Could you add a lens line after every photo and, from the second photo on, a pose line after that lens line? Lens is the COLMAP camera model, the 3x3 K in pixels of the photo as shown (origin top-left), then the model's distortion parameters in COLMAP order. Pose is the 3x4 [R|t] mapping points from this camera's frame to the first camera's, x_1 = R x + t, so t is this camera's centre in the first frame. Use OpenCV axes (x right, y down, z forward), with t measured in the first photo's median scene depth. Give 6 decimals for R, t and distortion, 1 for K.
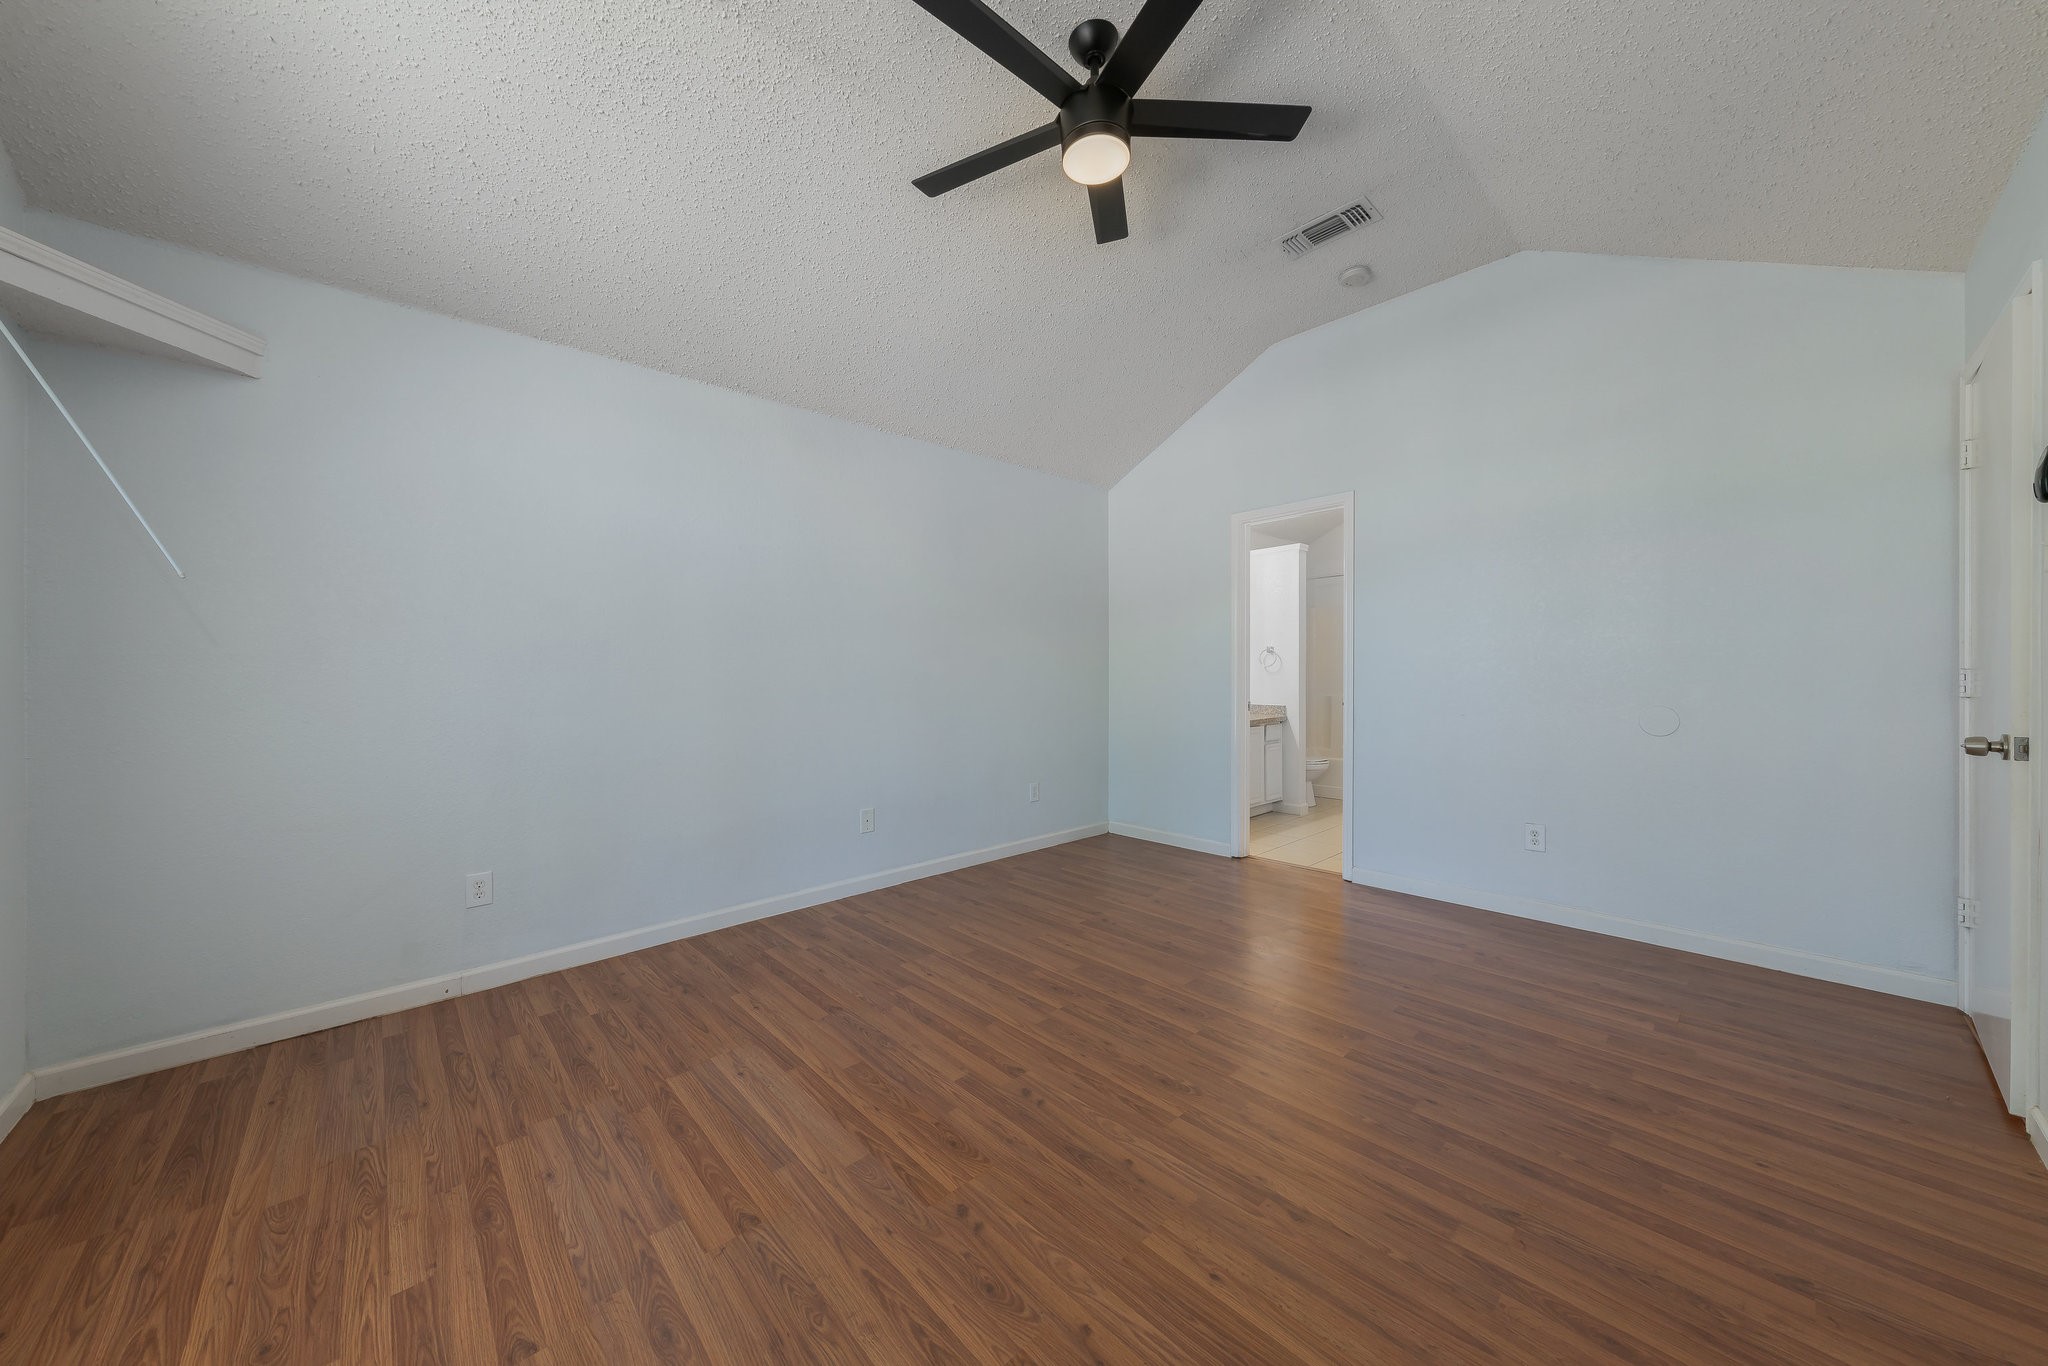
lens RADIAL K [[699.3, 0, 1025.7], [0, 699.3, 691.7], [0, 0, 1]] dist [0.000834, 0.000009]
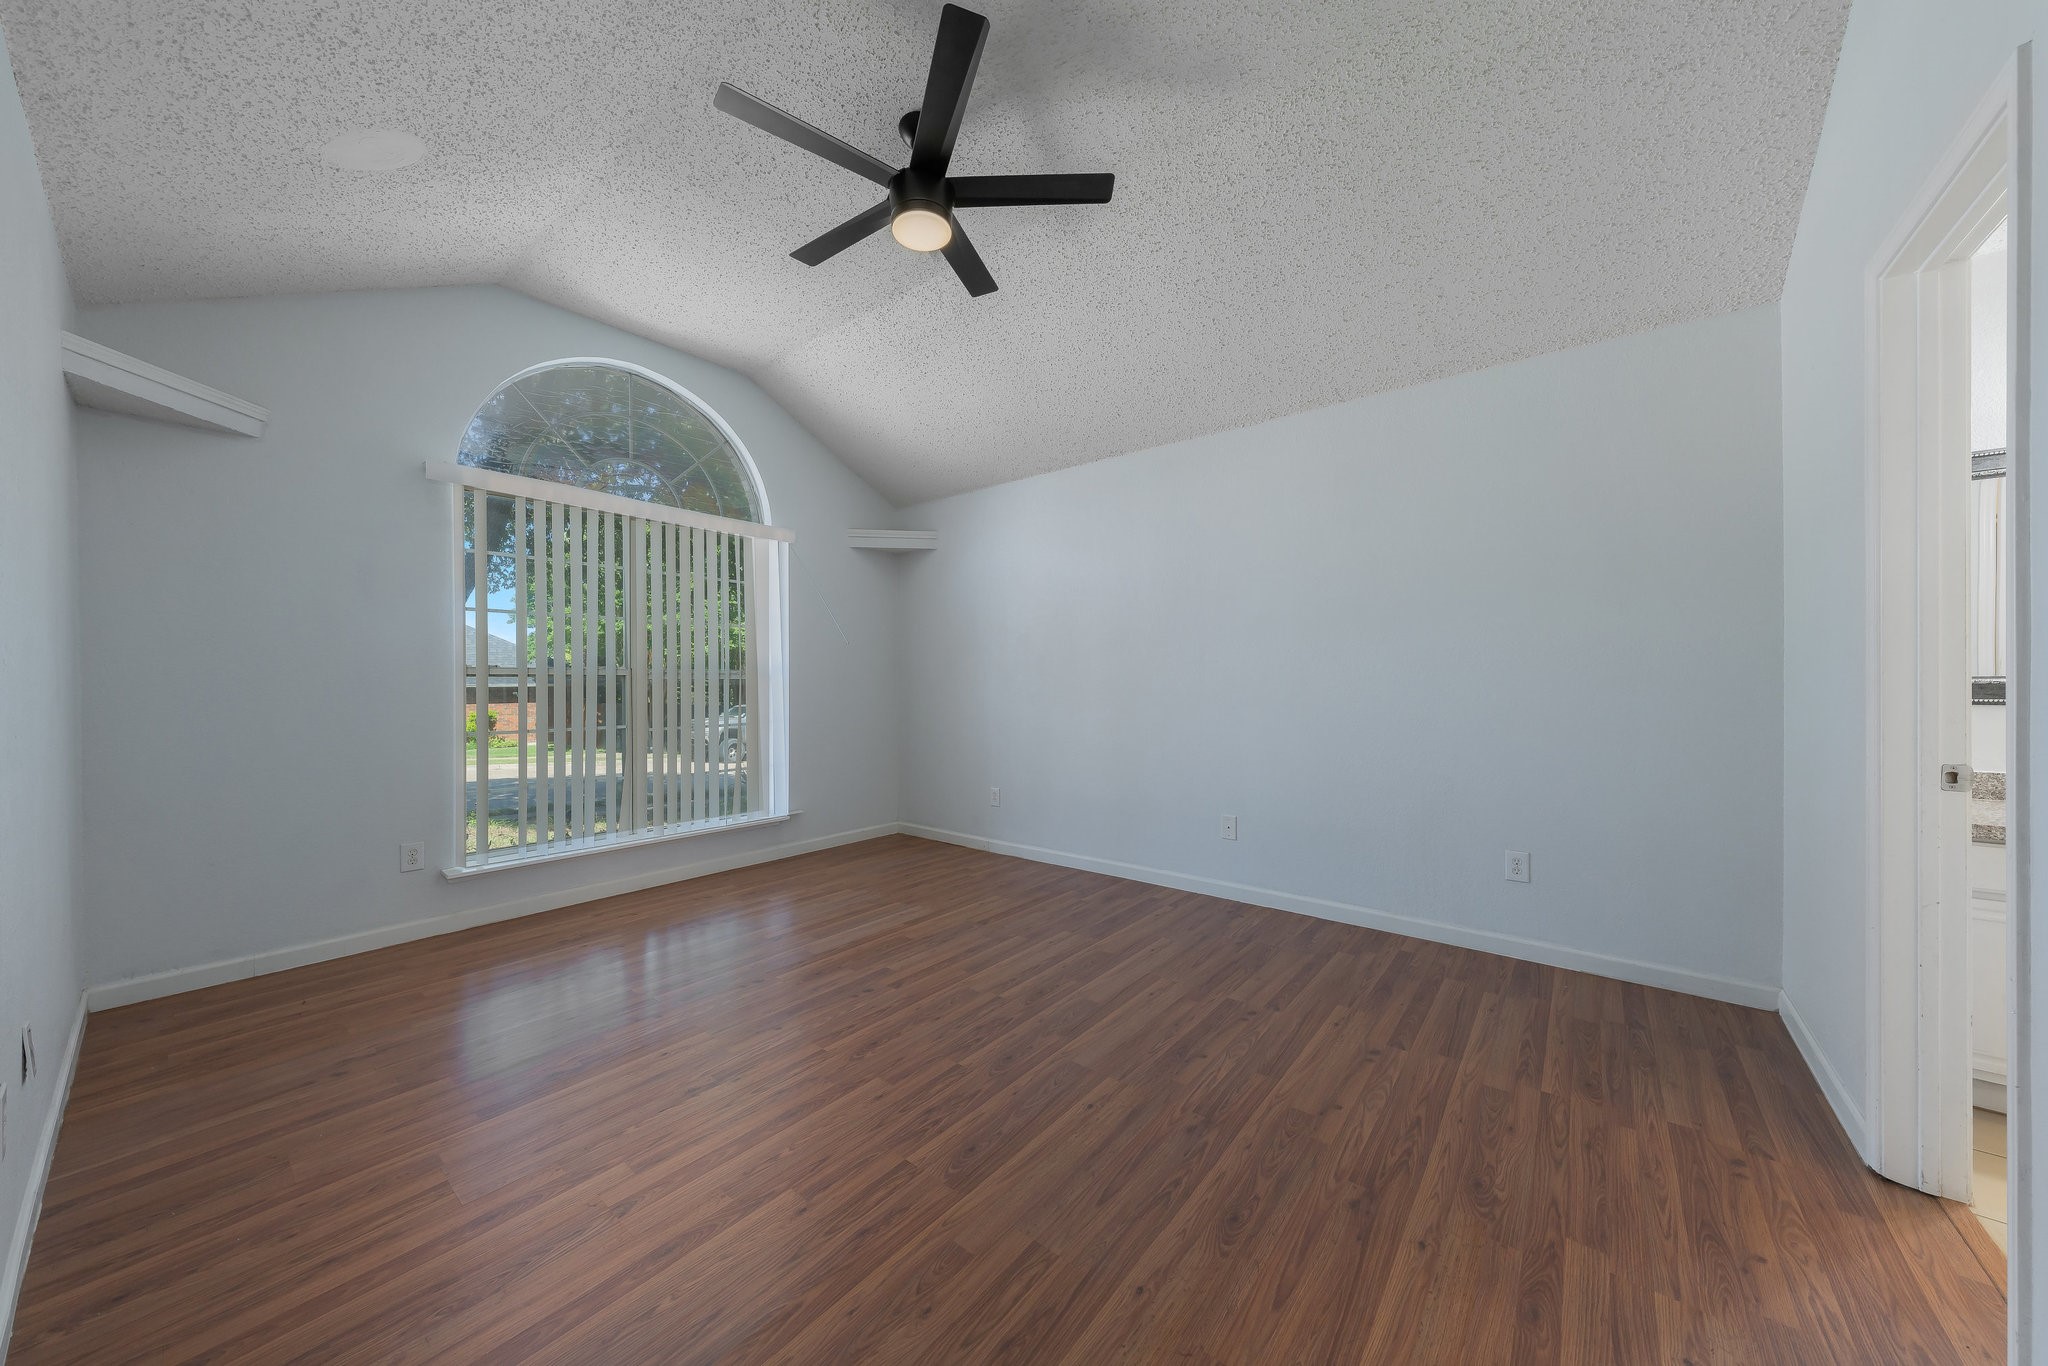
lens RADIAL K [[699.3, 0, 1025.7], [0, 699.3, 691.7], [0, 0, 1]] dist [0.000834, 0.000009]
pose [[0.140908, 0.026913, -0.989657, 1.180724], [-0.027132, 0.999360, 0.023314, -0.039912], [0.989651, 0.023566, 0.141548, 0.944533]]
